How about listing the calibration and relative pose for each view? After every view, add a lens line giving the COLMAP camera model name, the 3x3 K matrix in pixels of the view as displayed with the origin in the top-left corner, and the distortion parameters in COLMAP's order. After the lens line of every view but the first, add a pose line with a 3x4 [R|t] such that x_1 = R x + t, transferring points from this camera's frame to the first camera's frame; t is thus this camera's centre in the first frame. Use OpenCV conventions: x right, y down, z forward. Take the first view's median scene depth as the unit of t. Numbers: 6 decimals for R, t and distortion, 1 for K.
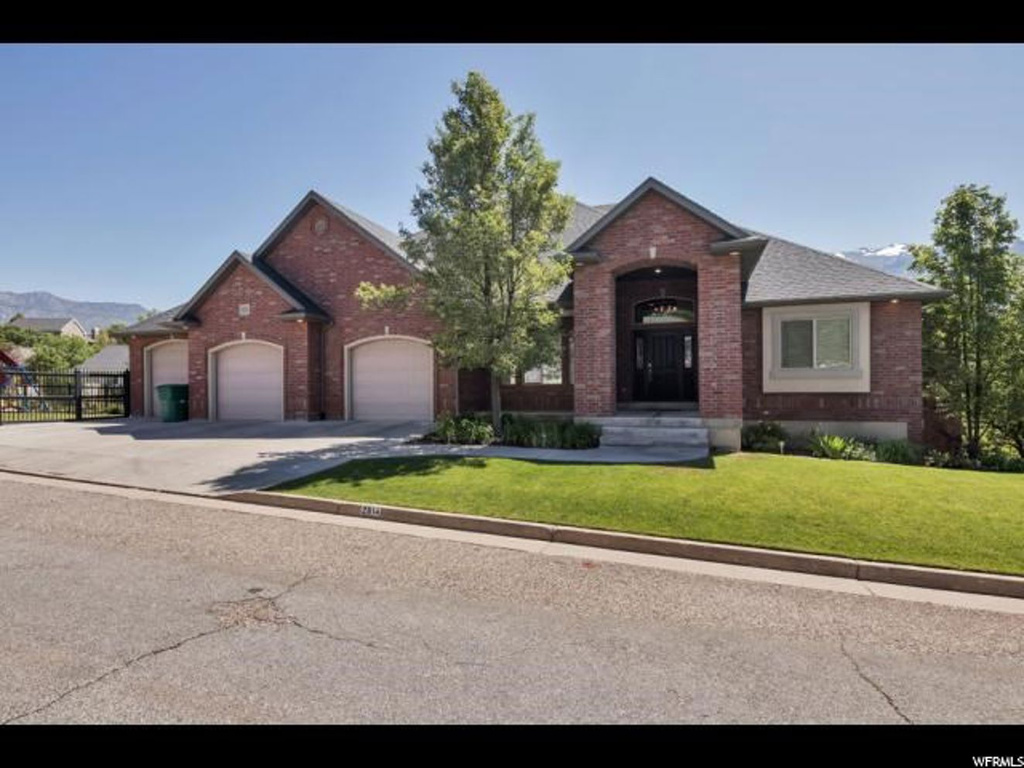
lens RADIAL K [[505.0, 0, 512.0], [0, 505.0, 384.0], [0, 0, 1]] dist [-0.000083, 0.000041]
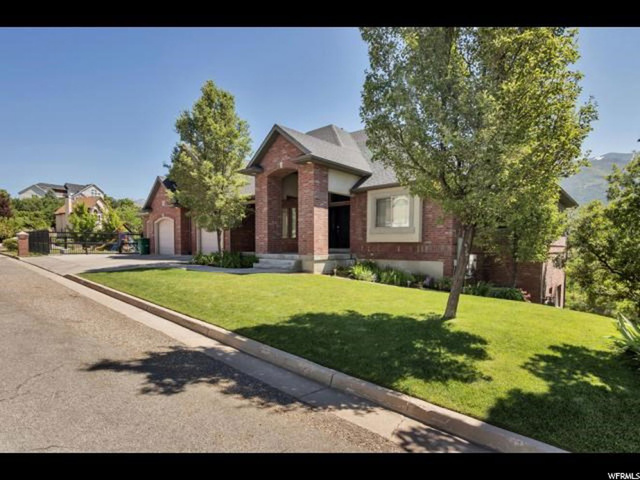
lens RADIAL K [[318.9, 0, 320.0], [0, 318.9, 240.0], [0, 0, 1]] dist [0.000310, 0.000013]
pose [[0.930683, 0.004976, -0.365793, 0.775055], [-0.009768, 0.999889, -0.011251, 0.024135], [0.365697, 0.014044, 0.930628, -0.027223]]
